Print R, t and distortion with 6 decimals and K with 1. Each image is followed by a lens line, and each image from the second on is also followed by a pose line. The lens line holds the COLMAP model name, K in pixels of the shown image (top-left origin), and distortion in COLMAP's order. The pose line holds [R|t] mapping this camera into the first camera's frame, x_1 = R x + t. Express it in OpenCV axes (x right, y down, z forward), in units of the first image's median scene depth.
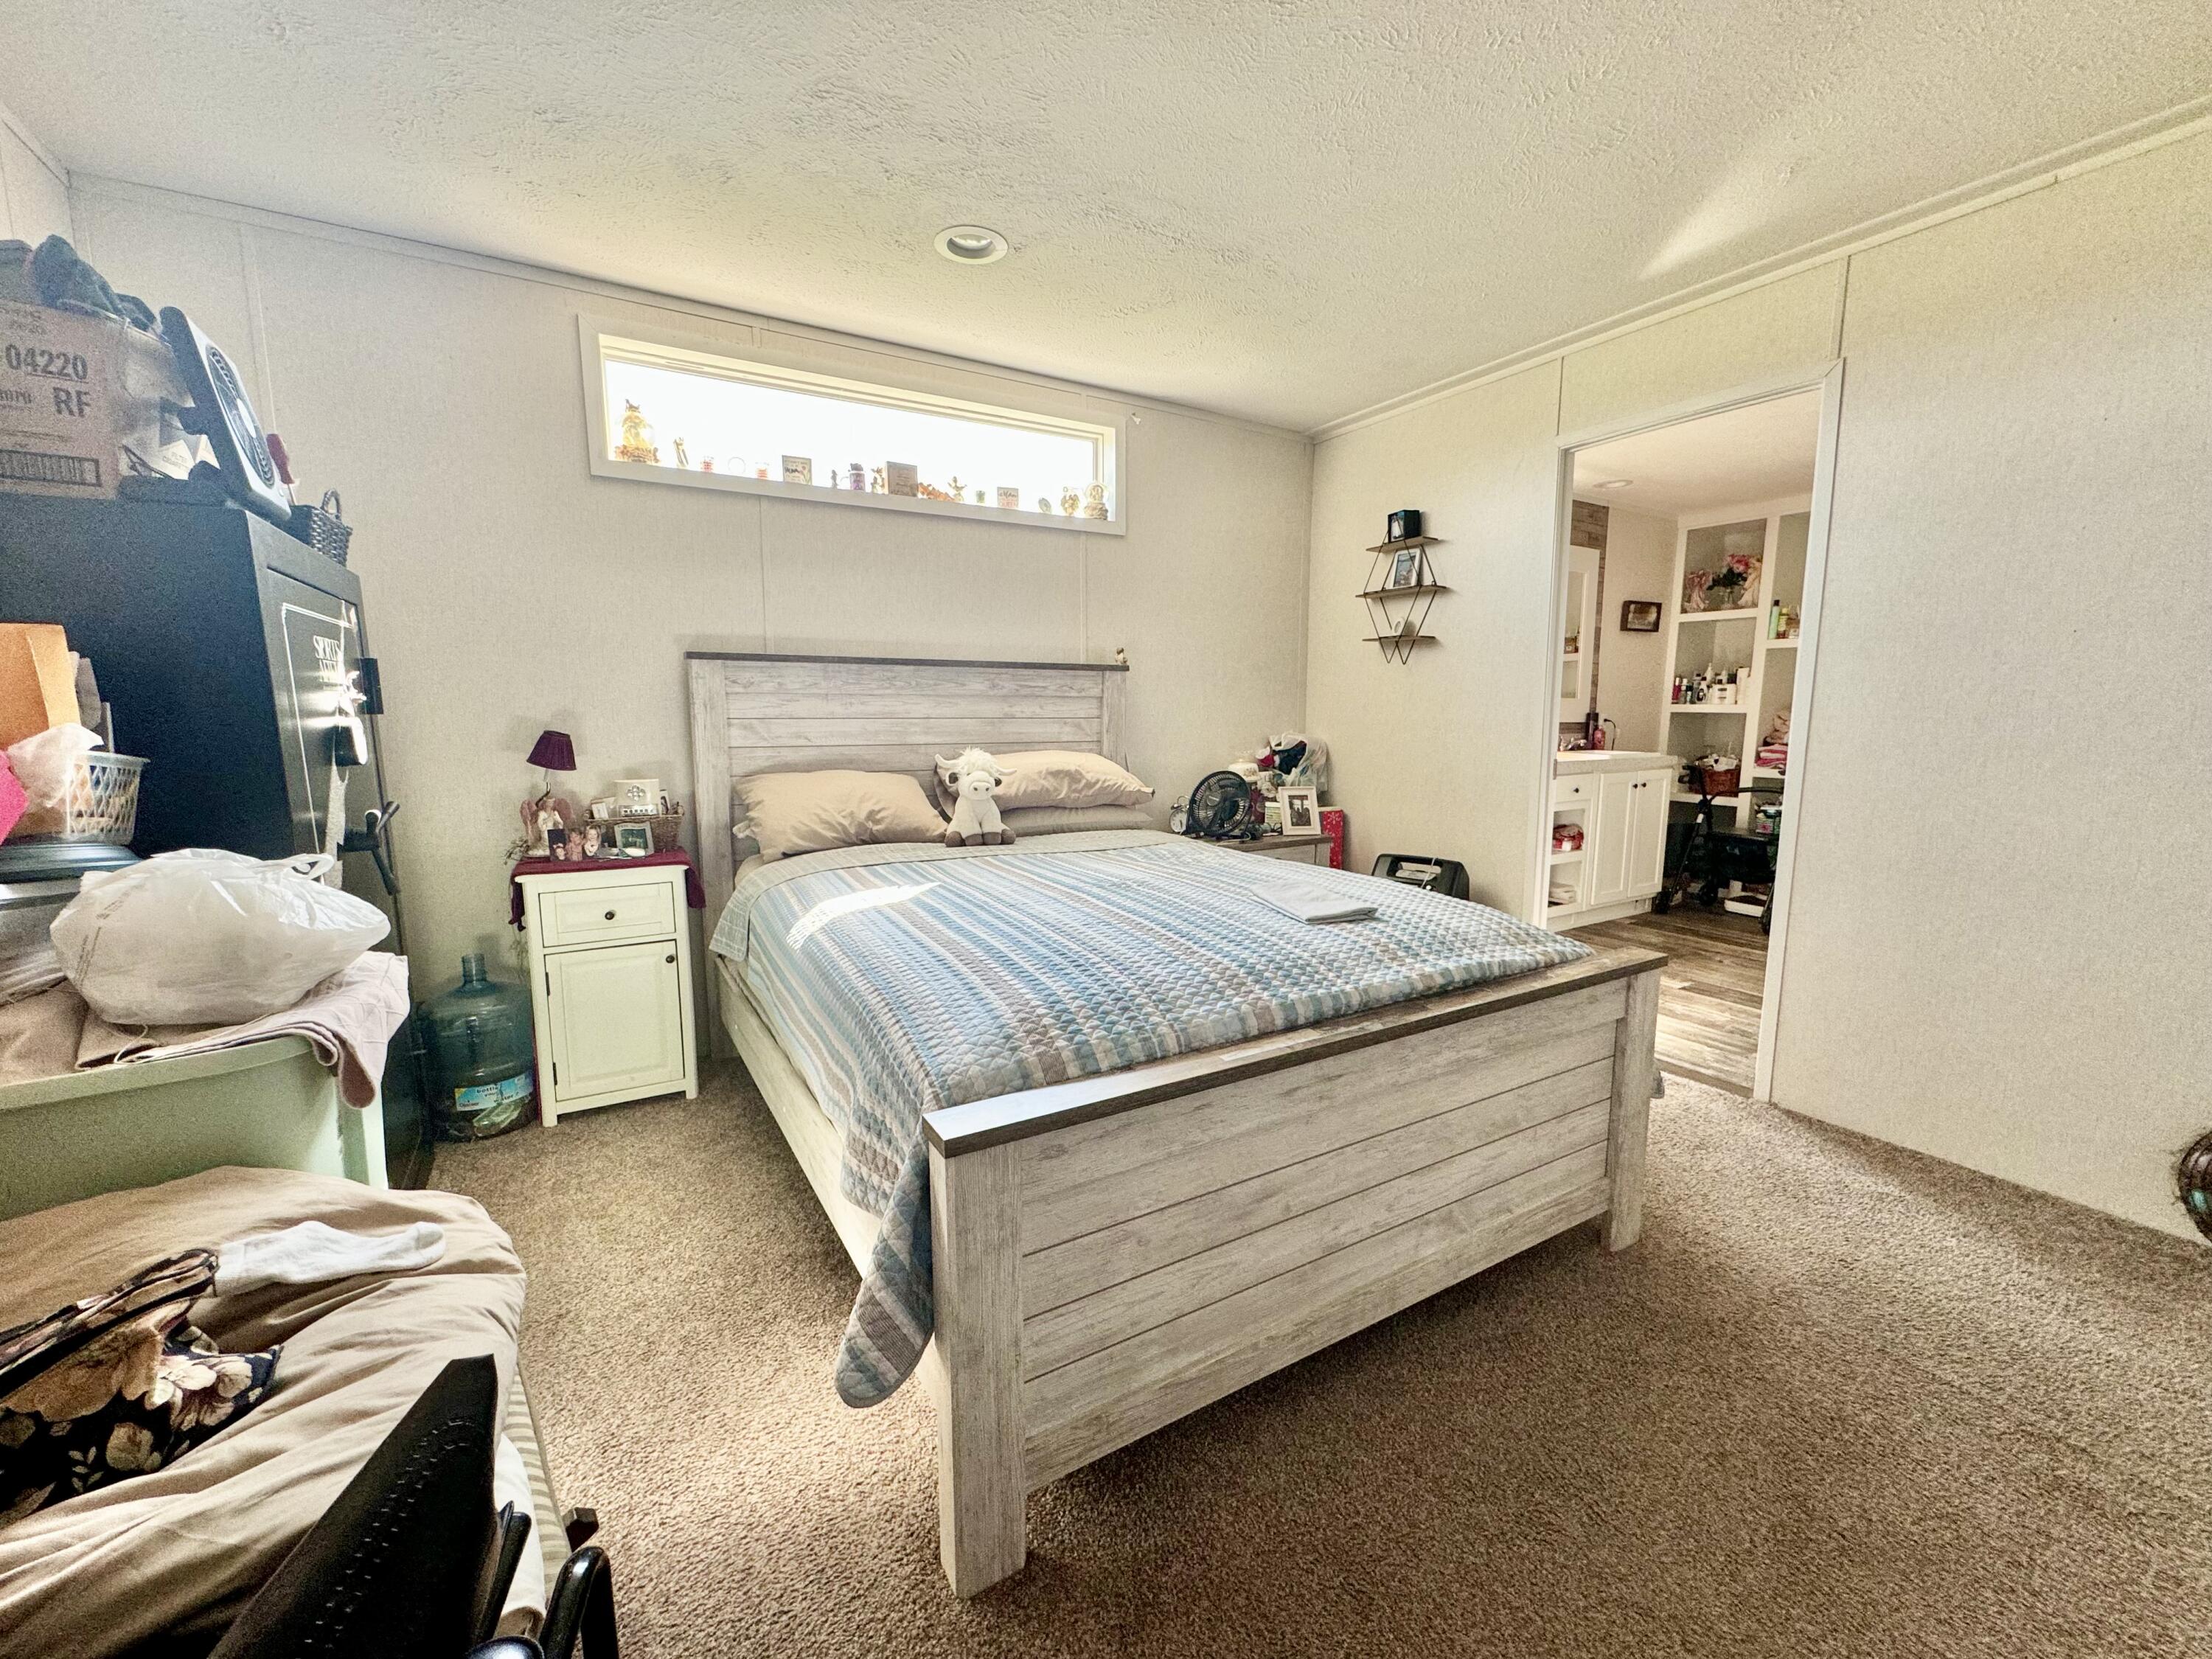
lens RADIAL K [[884.8, 0, 1106.0], [0, 884.8, 829.5], [0, 0, 1]] dist [-0.000398, 0.000121]
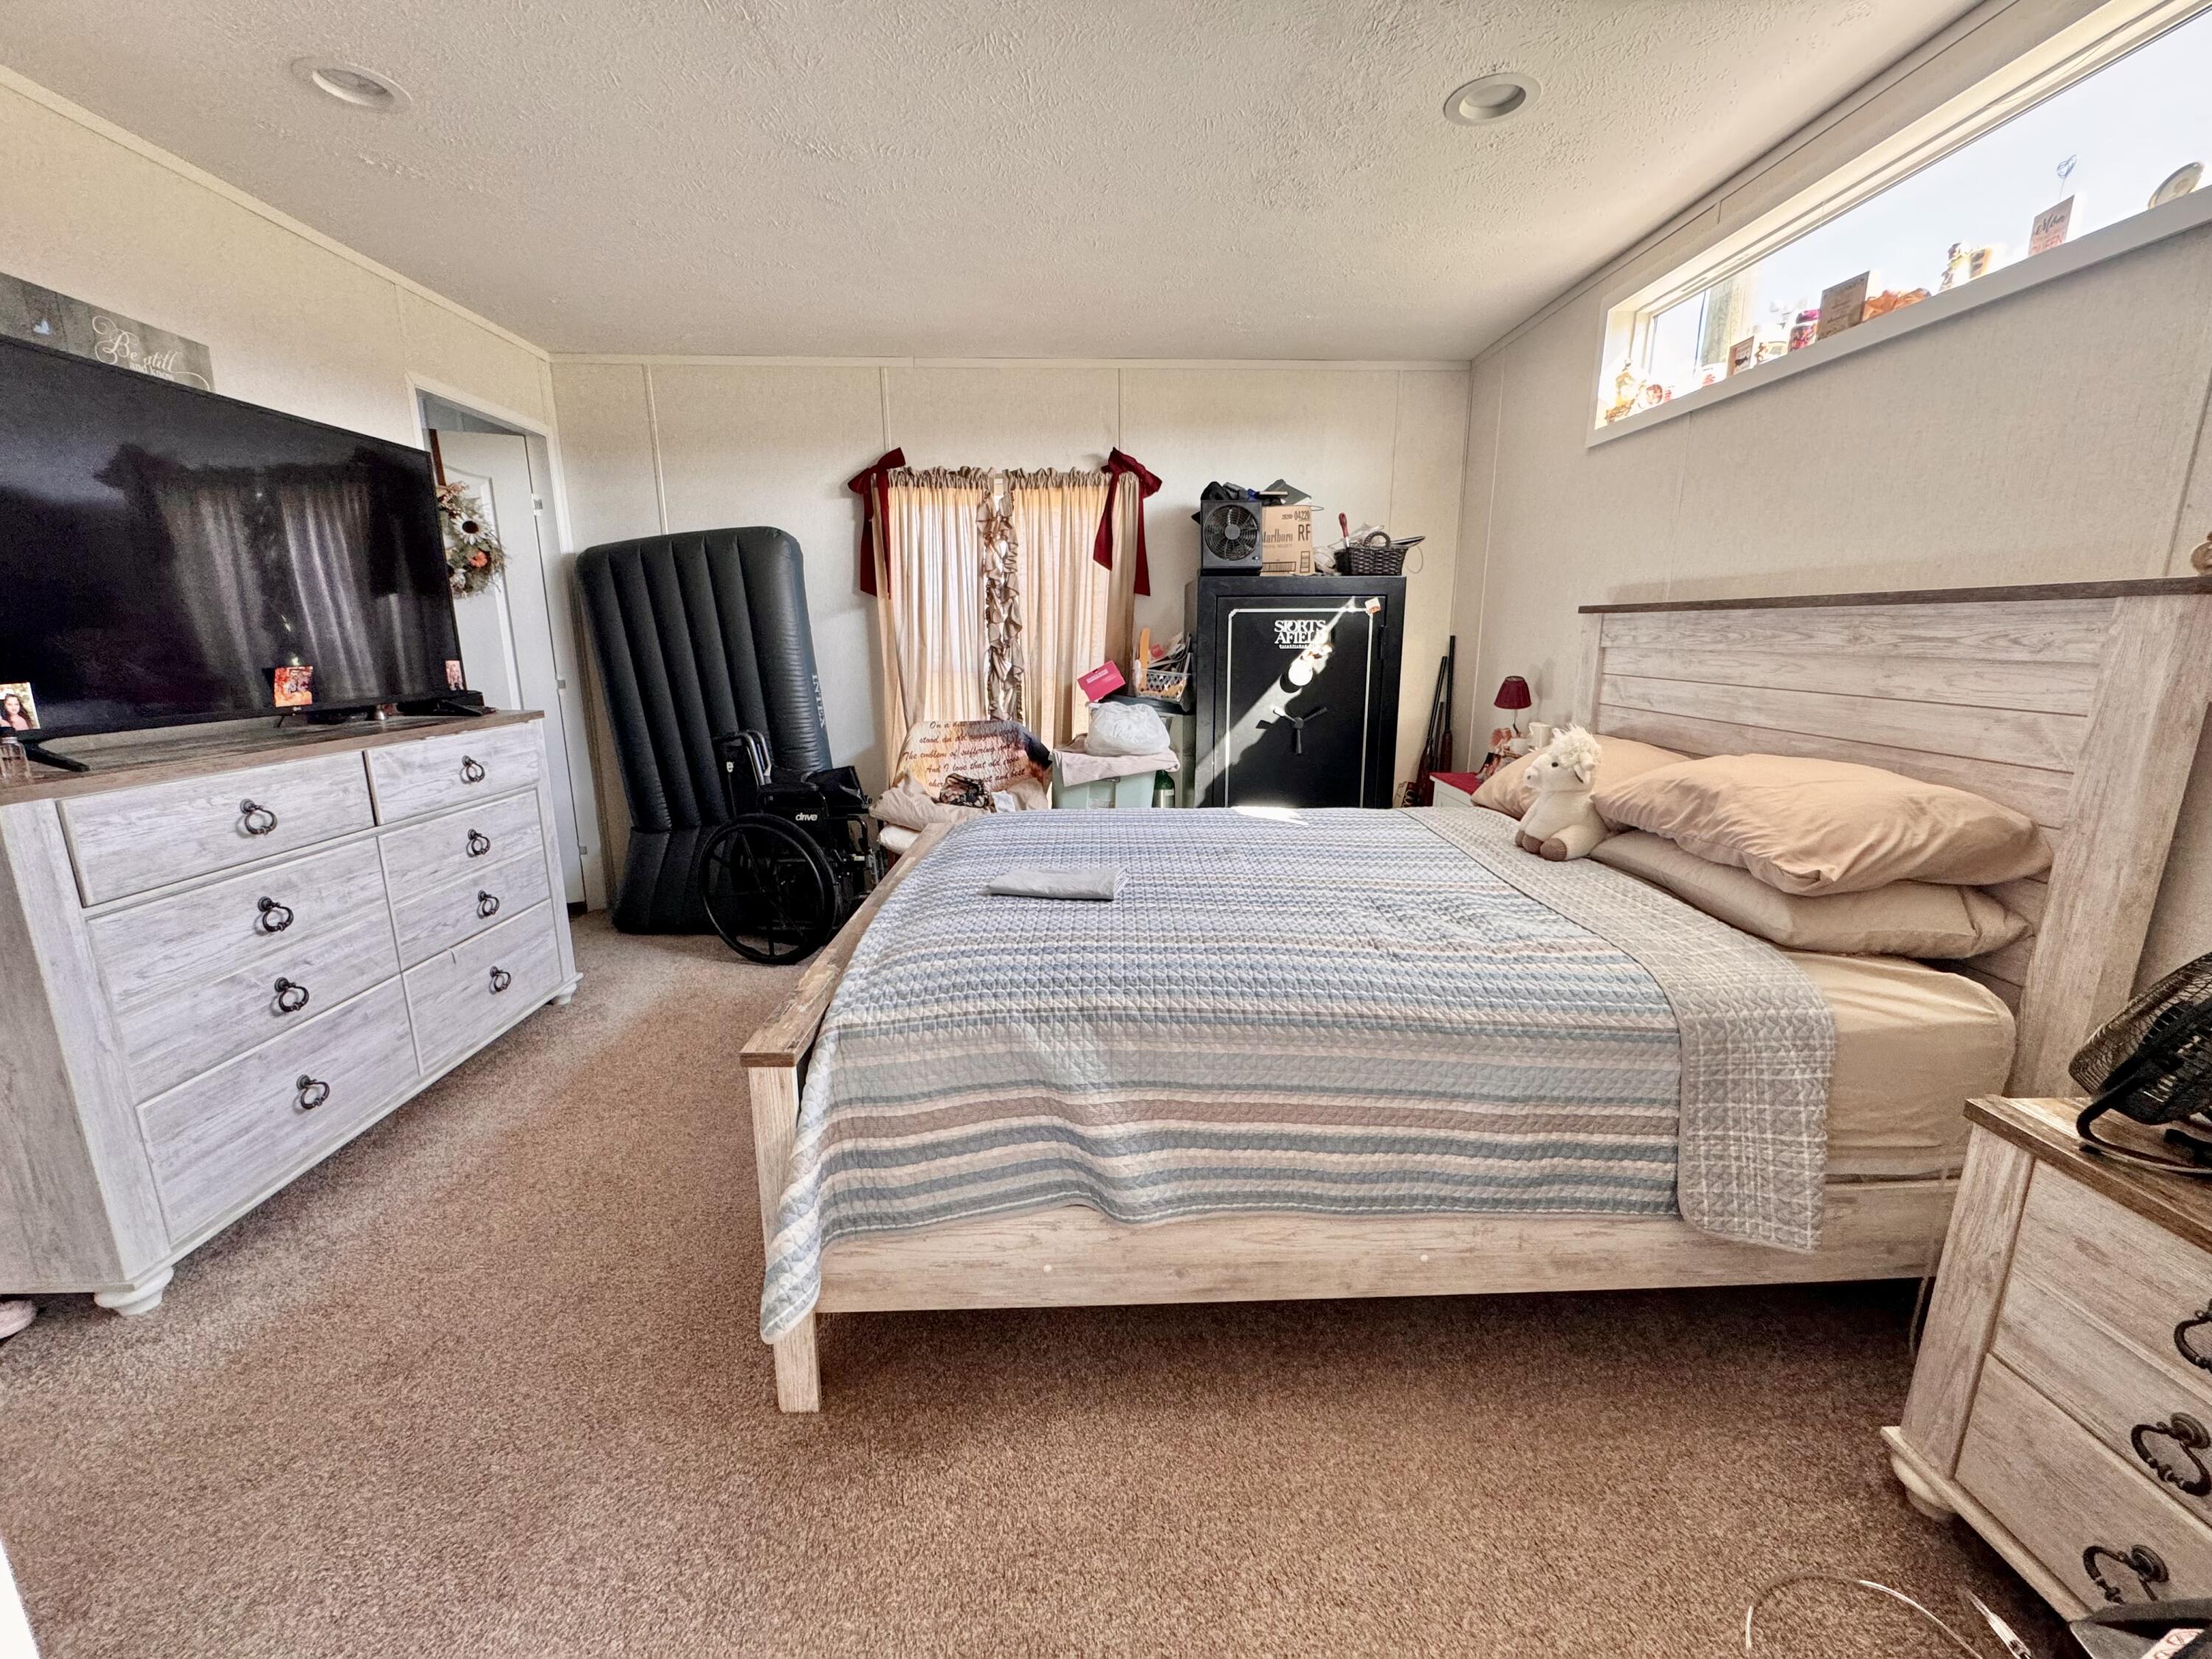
lens RADIAL K [[884.8, 0, 1106.0], [0, 884.8, 829.5], [0, 0, 1]] dist [-0.000398, 0.000121]
pose [[-0.494600, 0.191624, -0.847733, 0.643120], [-0.113299, 0.952852, 0.281489, -0.160063], [0.861704, 0.235272, -0.449570, 0.926872]]
